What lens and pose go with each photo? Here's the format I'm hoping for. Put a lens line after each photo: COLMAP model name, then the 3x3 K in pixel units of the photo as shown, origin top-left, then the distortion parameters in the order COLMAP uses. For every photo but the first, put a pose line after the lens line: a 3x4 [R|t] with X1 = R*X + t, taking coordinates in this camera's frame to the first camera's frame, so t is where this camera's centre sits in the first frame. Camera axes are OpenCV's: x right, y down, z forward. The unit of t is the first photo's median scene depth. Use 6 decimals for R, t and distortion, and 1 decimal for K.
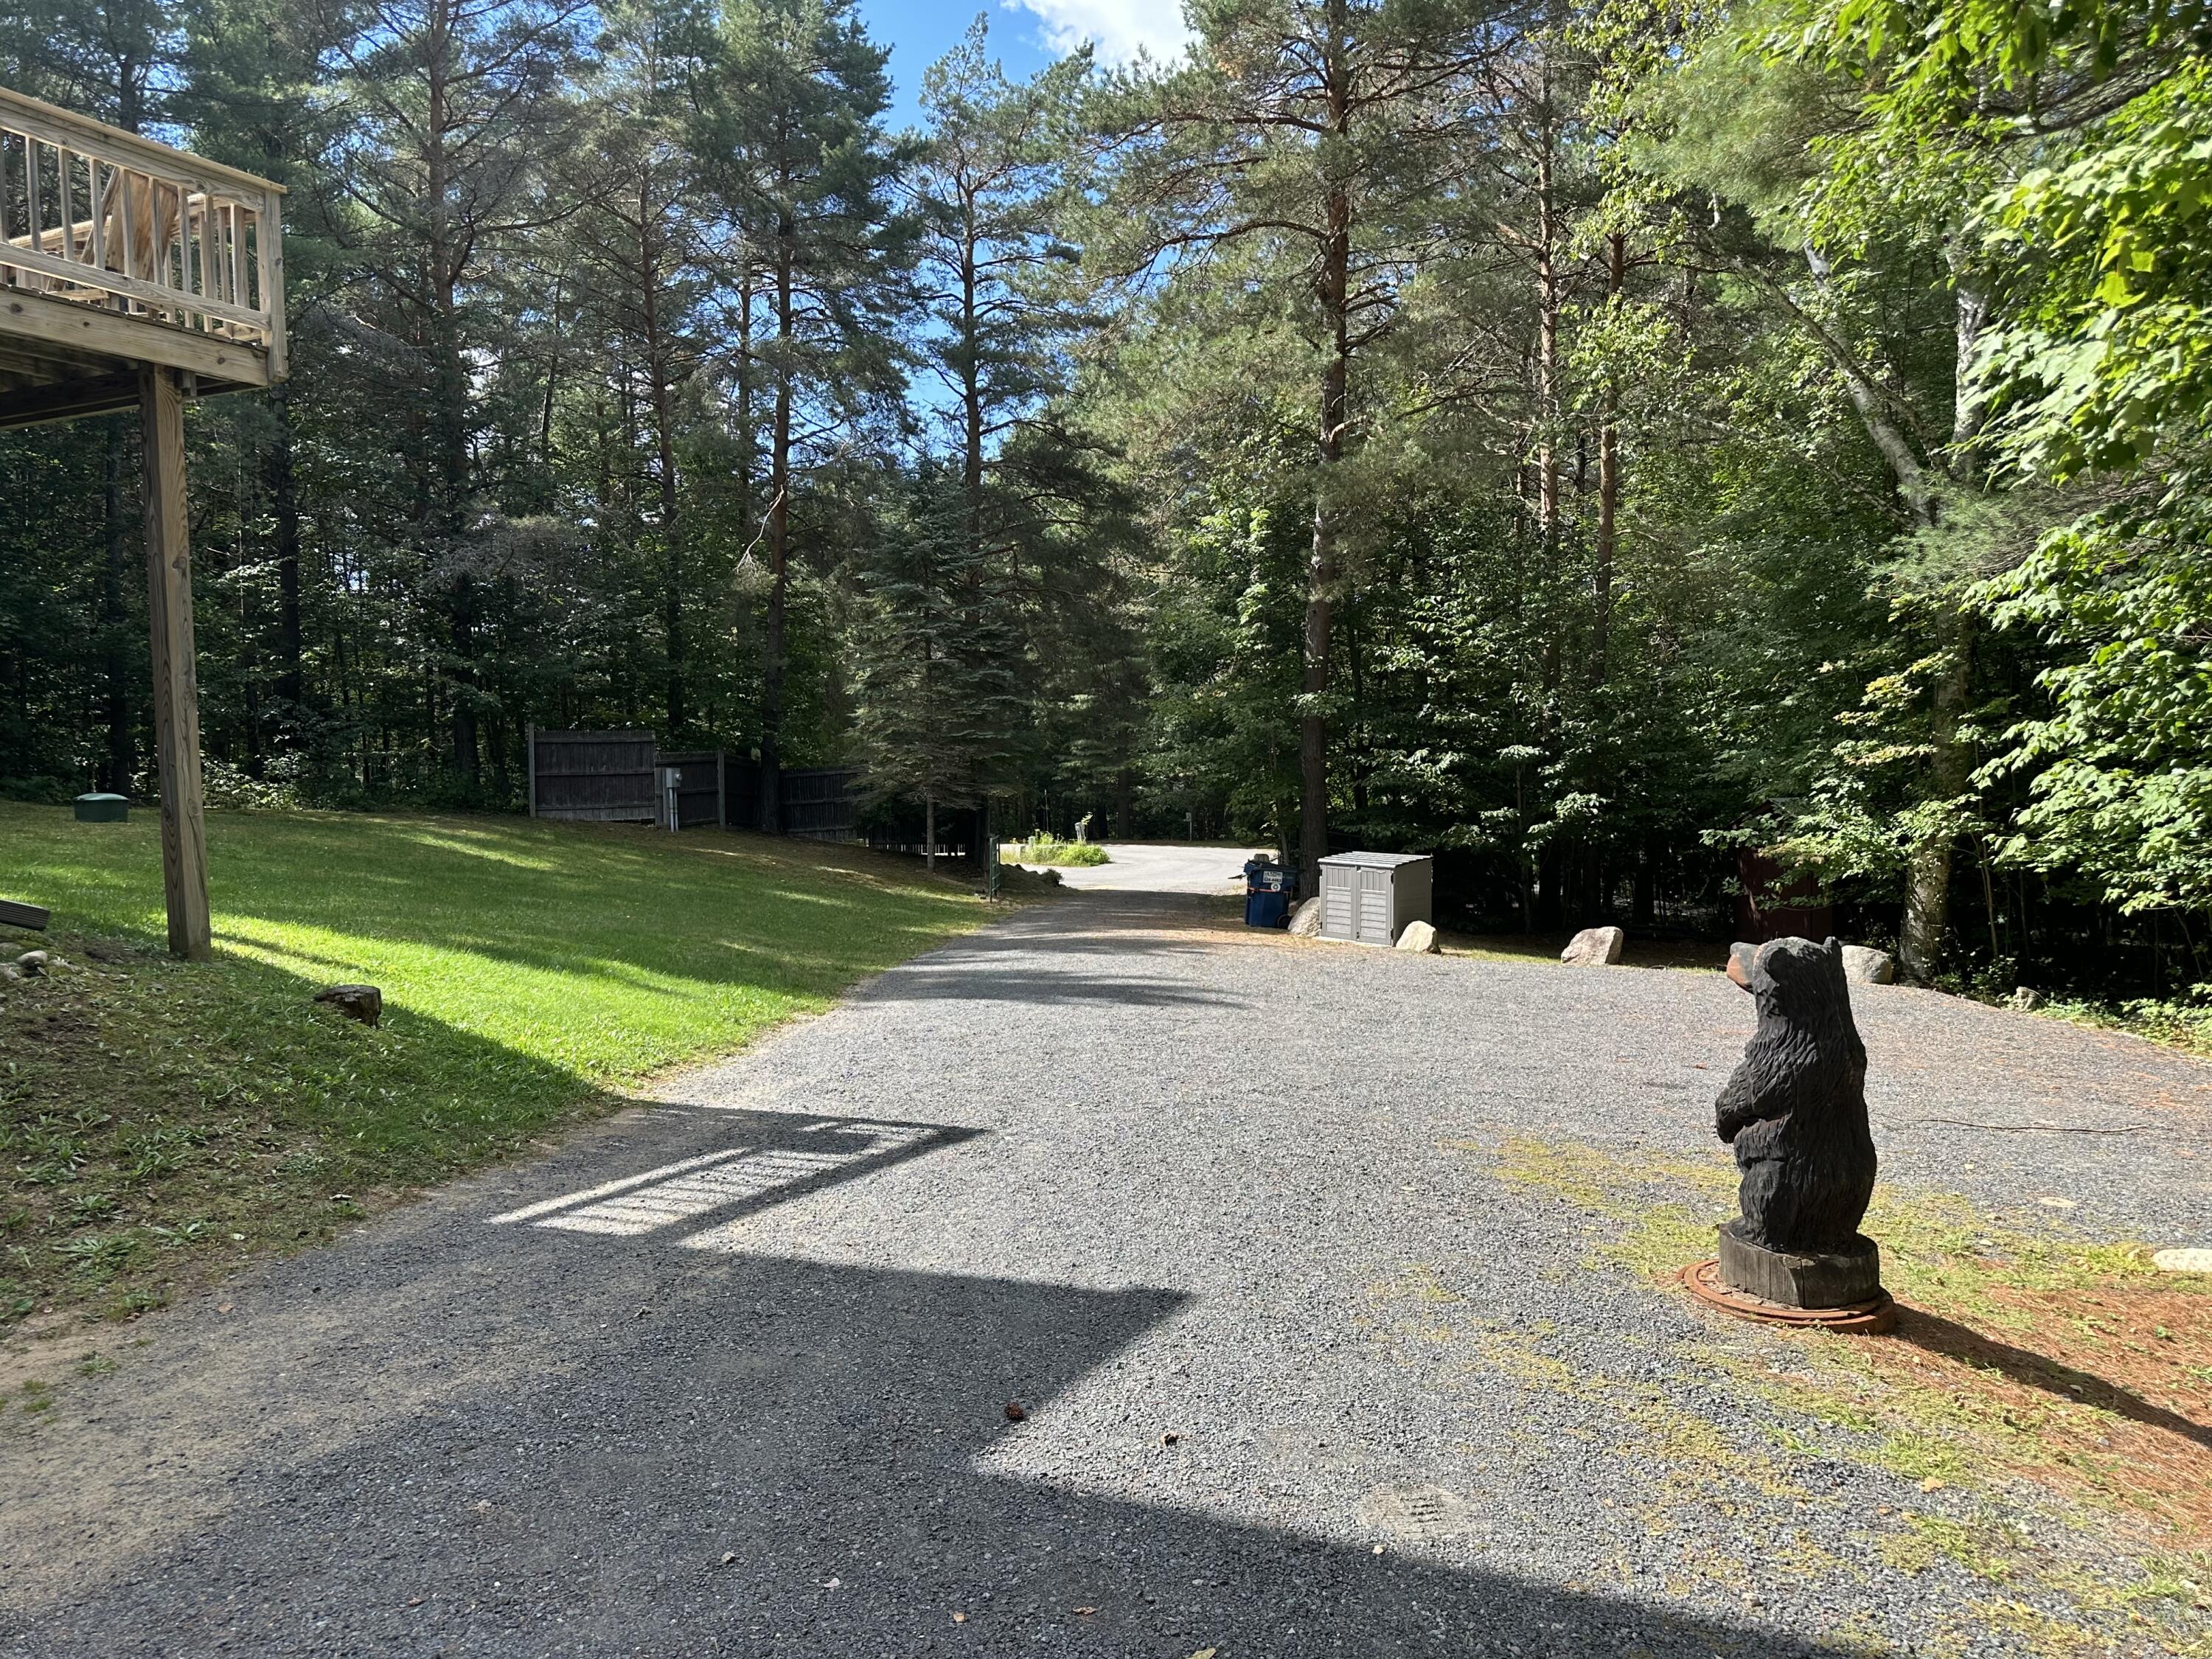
lens RADIAL K [[1569.8, 0, 1111.7], [0, 1569.8, 842.1], [0, 0, 1]] dist [0.052927, -0.079511]
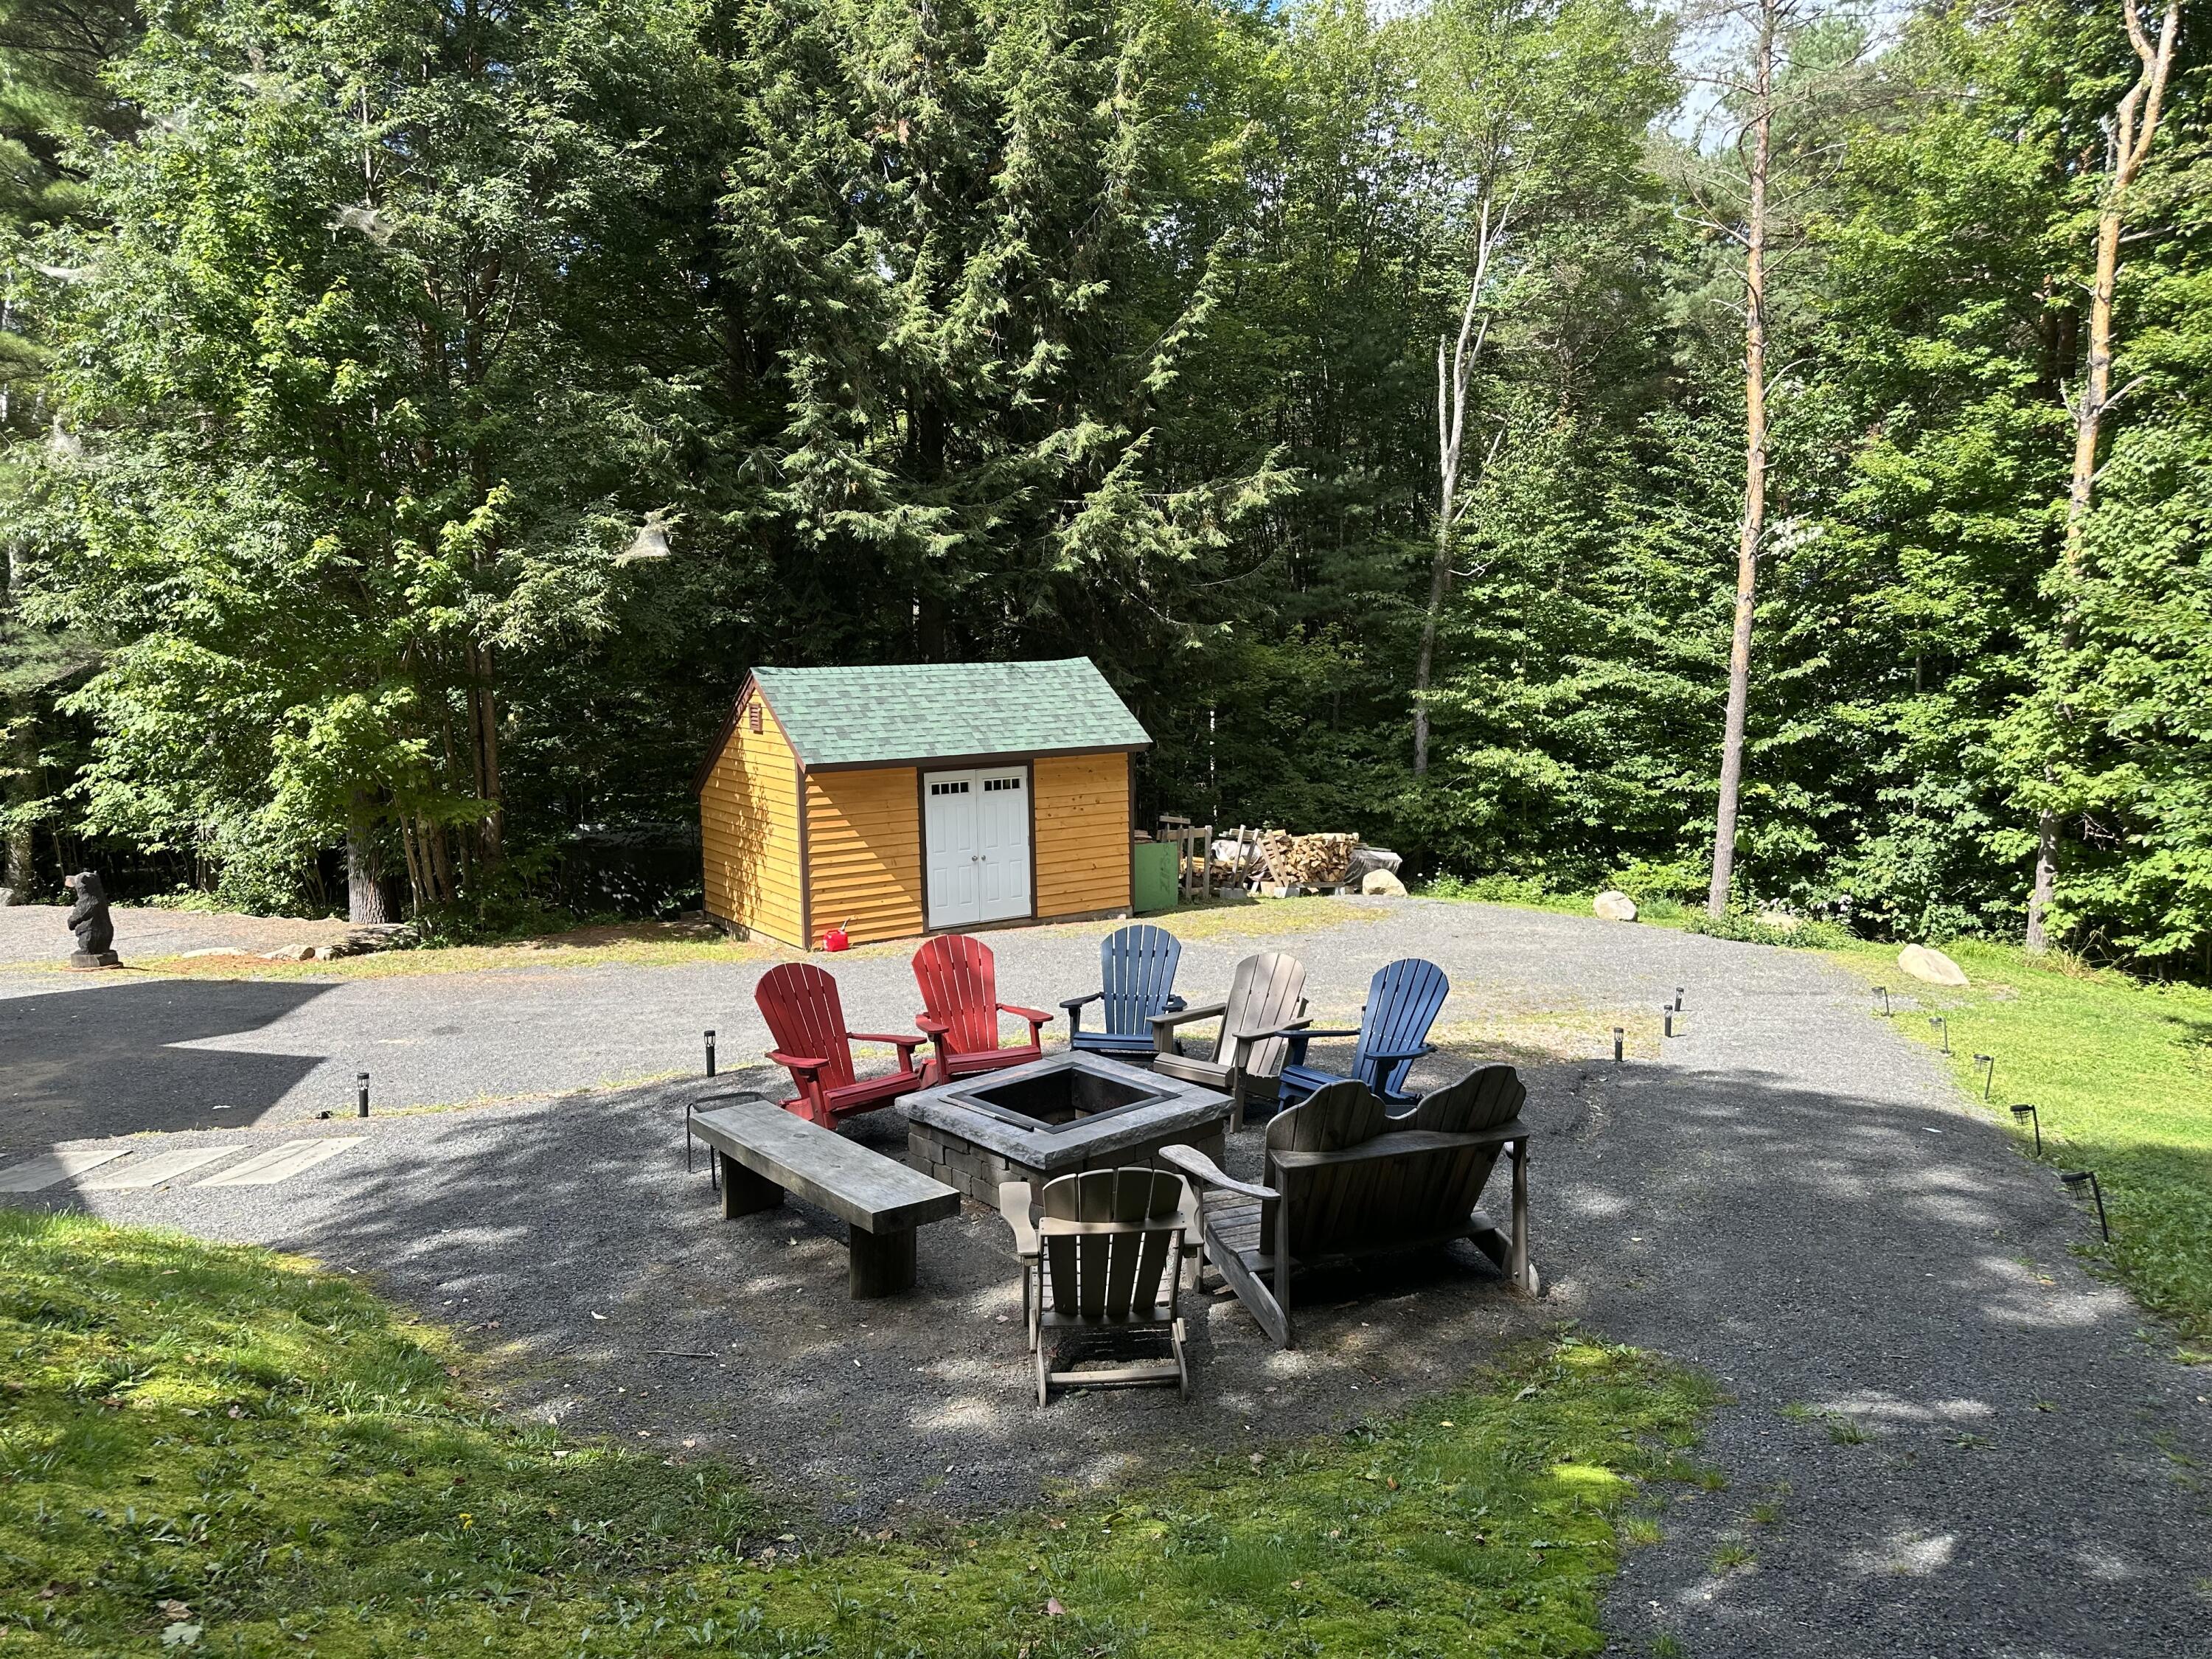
lens RADIAL K [[1569.8, 0, 1105.2], [0, 1569.8, 819.6], [0, 0, 1]] dist [0.052927, -0.079511]
pose [[0.412464, -0.076992, 0.907714, -0.729439], [0.049365, 0.996847, 0.062121, -0.066790], [-0.909635, 0.019186, 0.414964, -1.022320]]
